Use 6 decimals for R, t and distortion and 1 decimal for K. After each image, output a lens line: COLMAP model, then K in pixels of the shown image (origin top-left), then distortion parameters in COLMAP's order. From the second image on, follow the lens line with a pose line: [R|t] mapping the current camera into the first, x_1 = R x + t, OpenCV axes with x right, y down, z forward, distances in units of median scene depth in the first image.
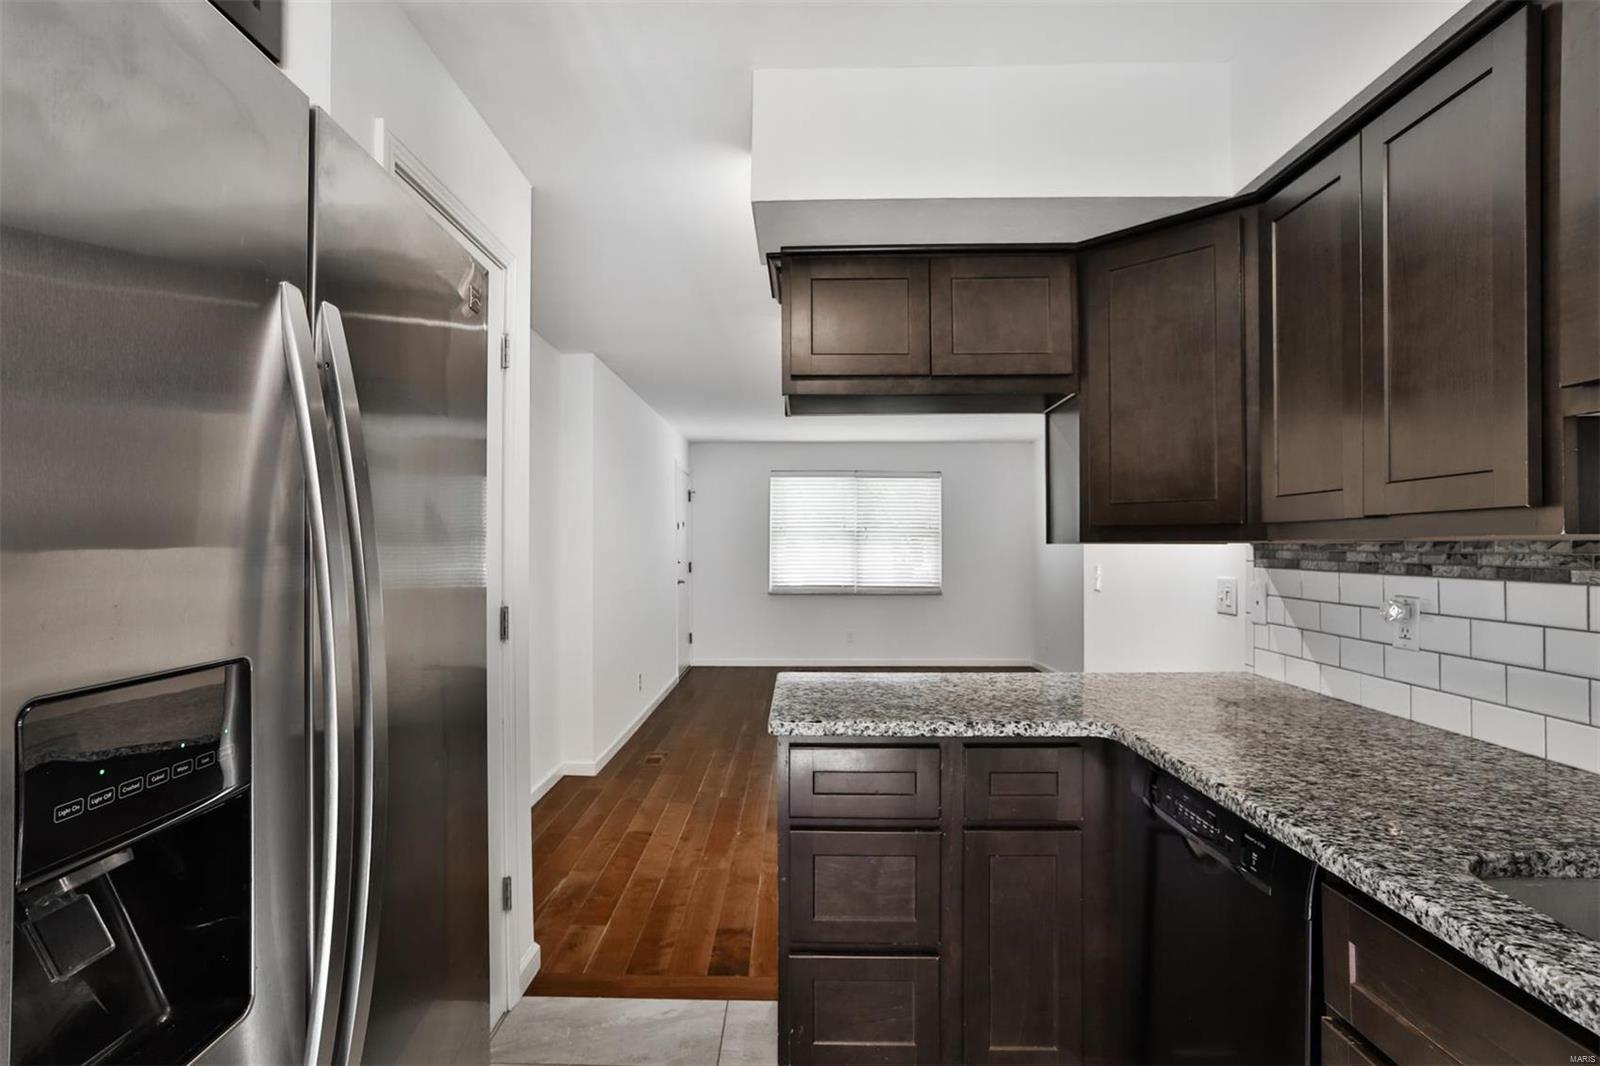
lens RADIAL K [[838.0, 0, 790.0], [0, 838.0, 539.6], [0, 0, 1]] dist [-0.016823, 0.014765]
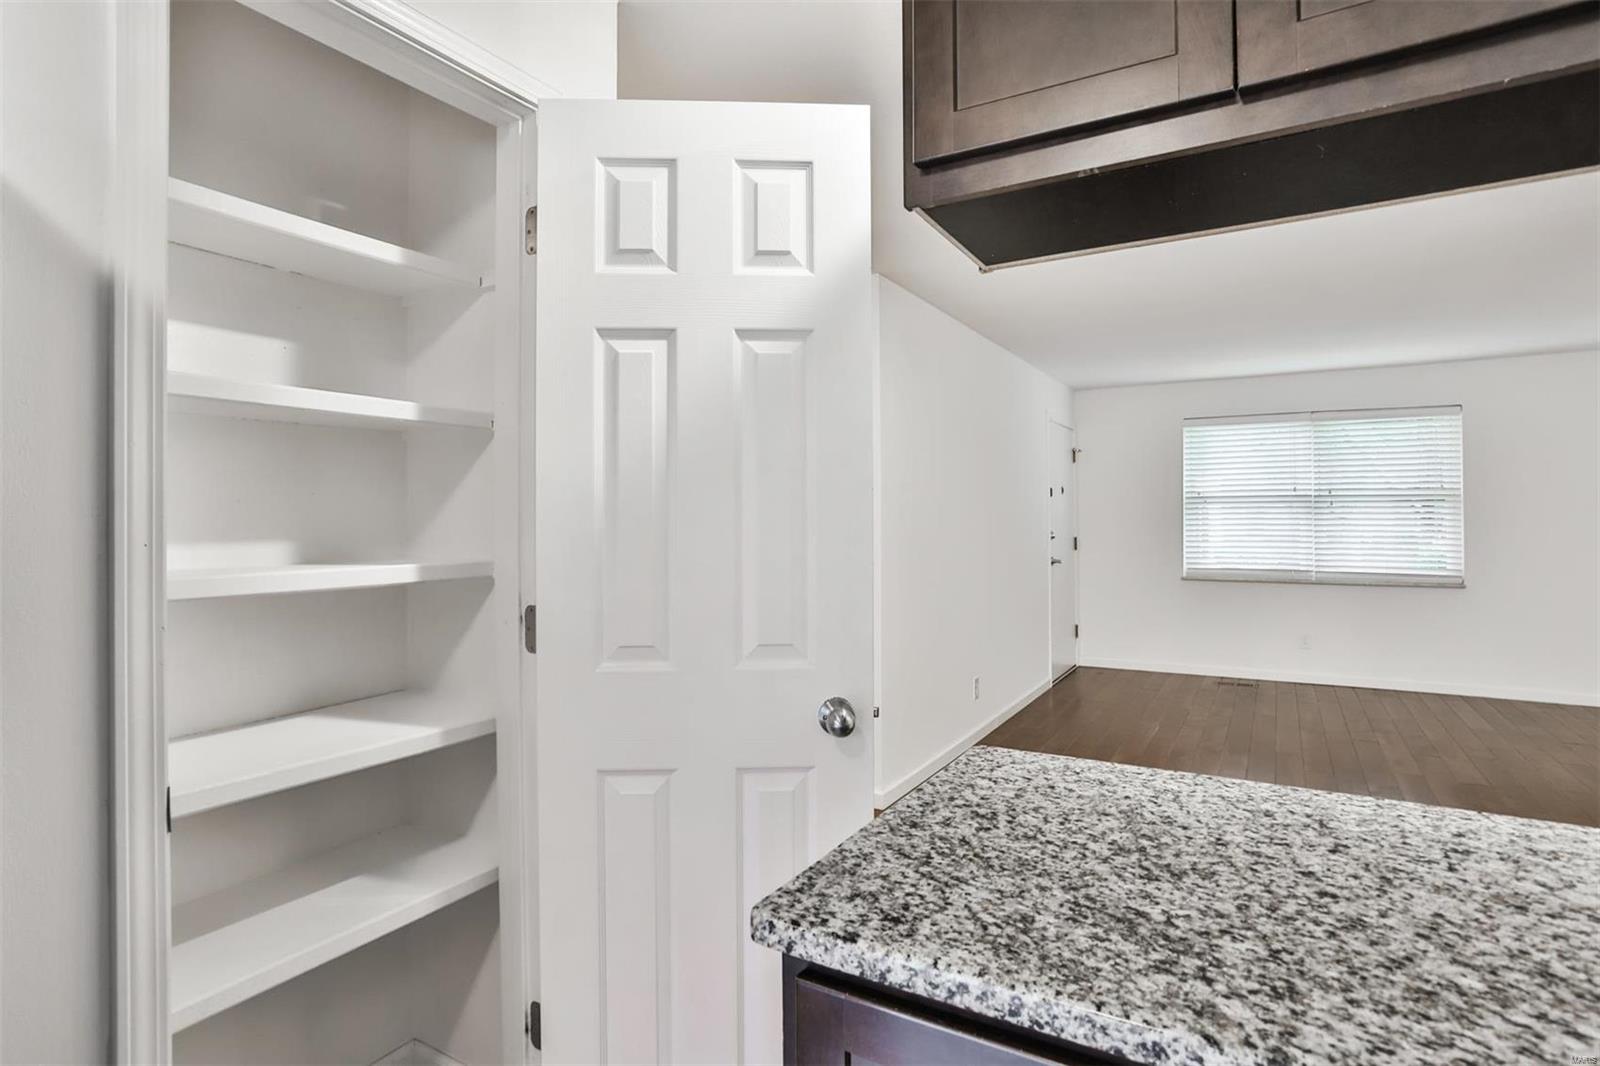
lens RADIAL K [[850.9, 0, 805.7], [0, 850.9, 521.9], [0, 0, 1]] dist [-0.002792, 0.002063]
pose [[0.875178, -0.004066, -0.483784, 0.212560], [0.008508, 0.999939, 0.006986, 0.016309], [0.483726, -0.010230, 0.875159, 0.638680]]
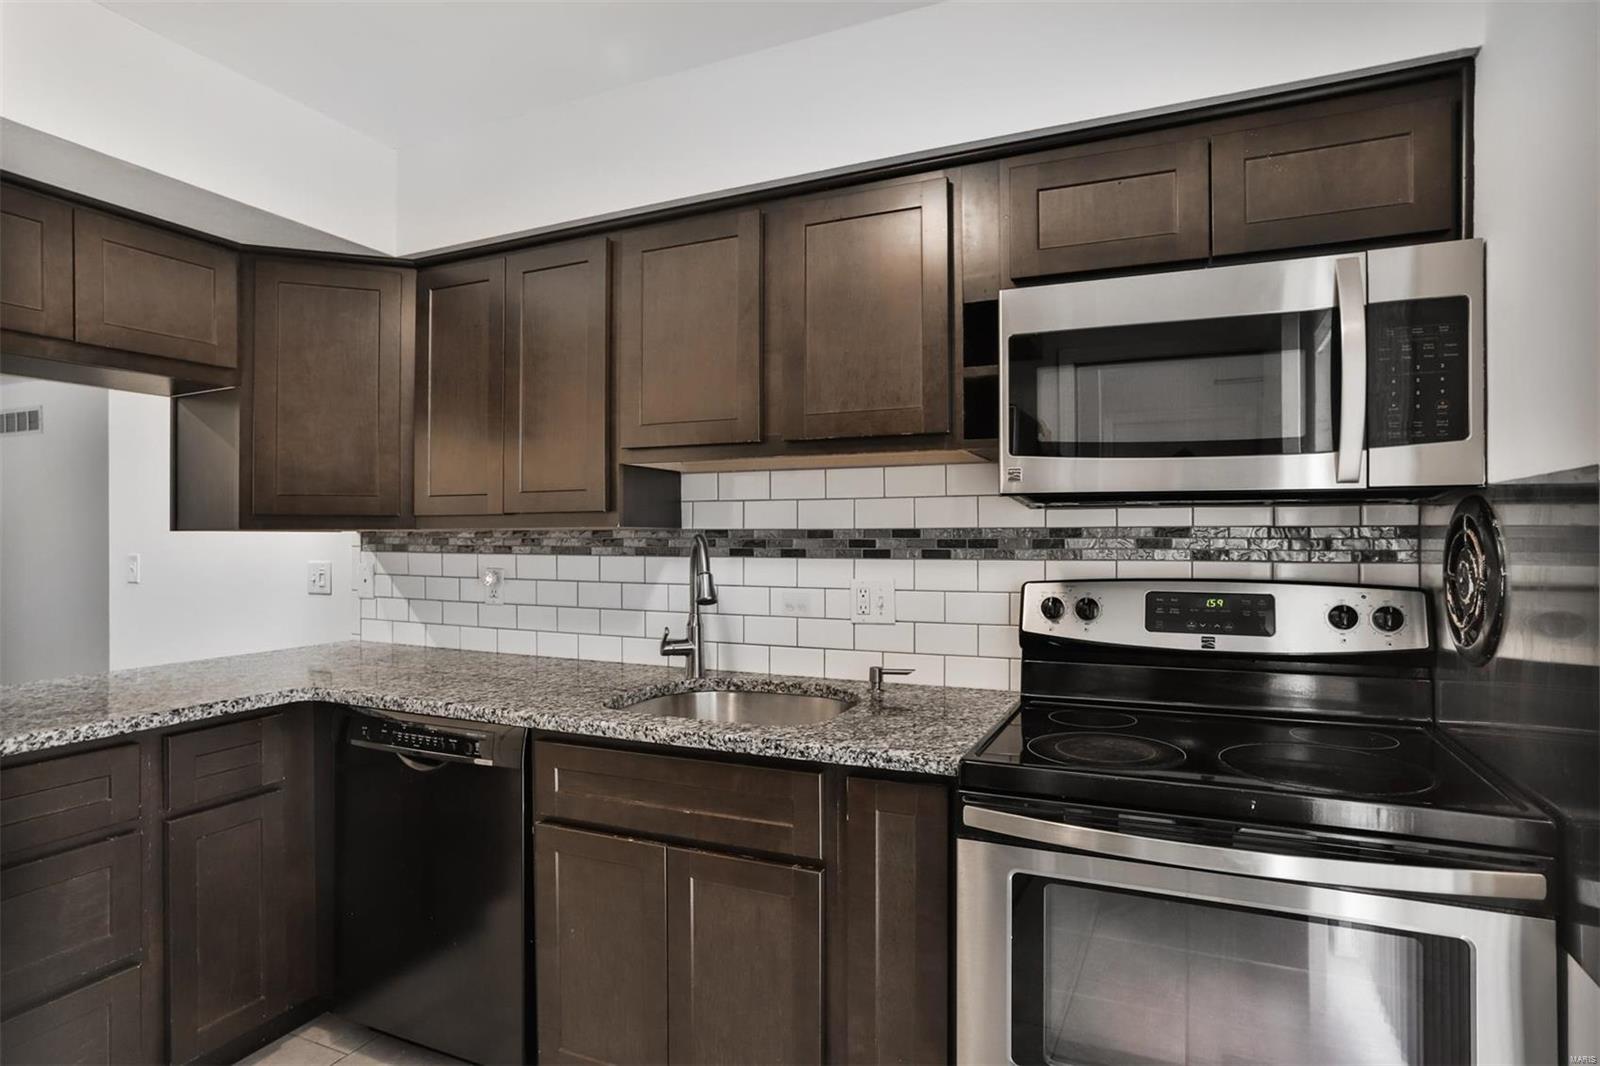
lens RADIAL K [[838.0, 0, 797.4], [0, 838.0, 532.6], [0, 0, 1]] dist [-0.016823, 0.014765]
pose [[0.405817, 0.003103, 0.913949, -0.391151], [-0.007561, 0.999971, -0.000038, 0.002176], [-0.913923, -0.006895, 0.405829, -0.075285]]
